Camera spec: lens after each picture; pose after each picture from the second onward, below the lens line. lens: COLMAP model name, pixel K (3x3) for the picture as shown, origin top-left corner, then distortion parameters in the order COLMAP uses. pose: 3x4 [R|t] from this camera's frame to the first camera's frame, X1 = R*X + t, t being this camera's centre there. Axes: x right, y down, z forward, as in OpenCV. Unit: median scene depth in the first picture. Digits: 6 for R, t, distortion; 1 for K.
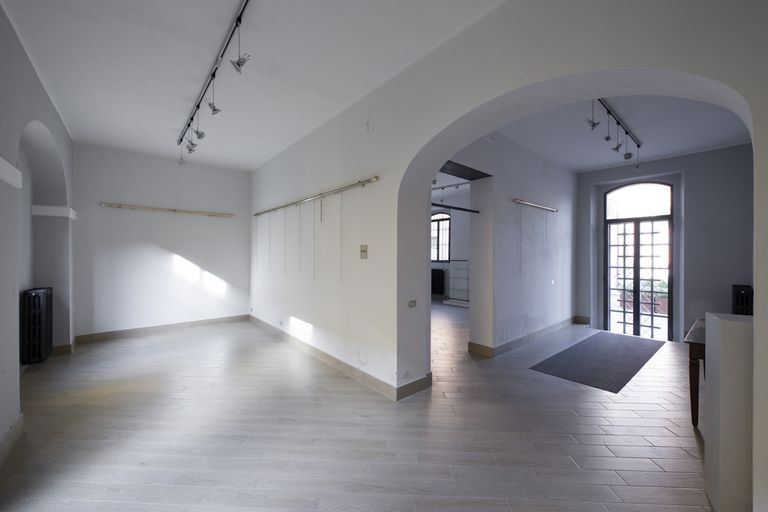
lens RADIAL K [[305.4, 0, 382.8], [0, 305.4, 258.8], [0, 0, 1]] dist [0.008749, -0.001580]
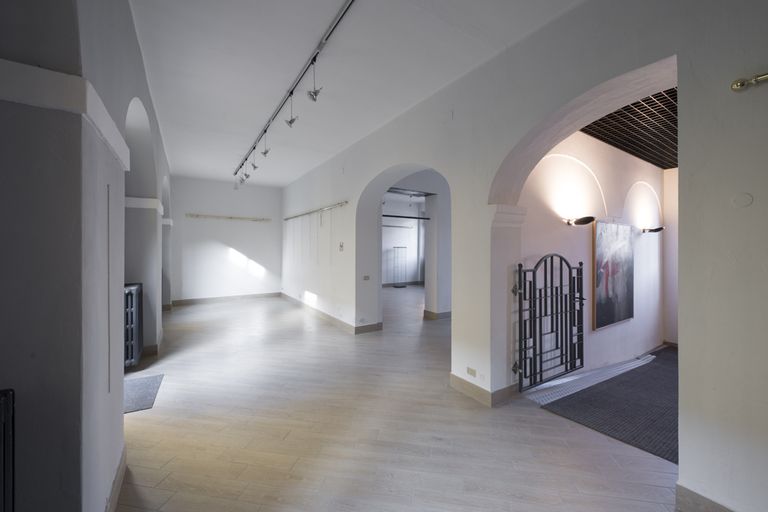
lens RADIAL K [[305.4, 0, 385.9], [0, 305.4, 250.7], [0, 0, 1]] dist [0.008749, -0.001580]
pose [[0.993200, 0.003462, -0.116368, 0.257516], [-0.004344, 0.999964, -0.007328, 0.007049], [0.116338, 0.007784, 0.993179, -0.416640]]
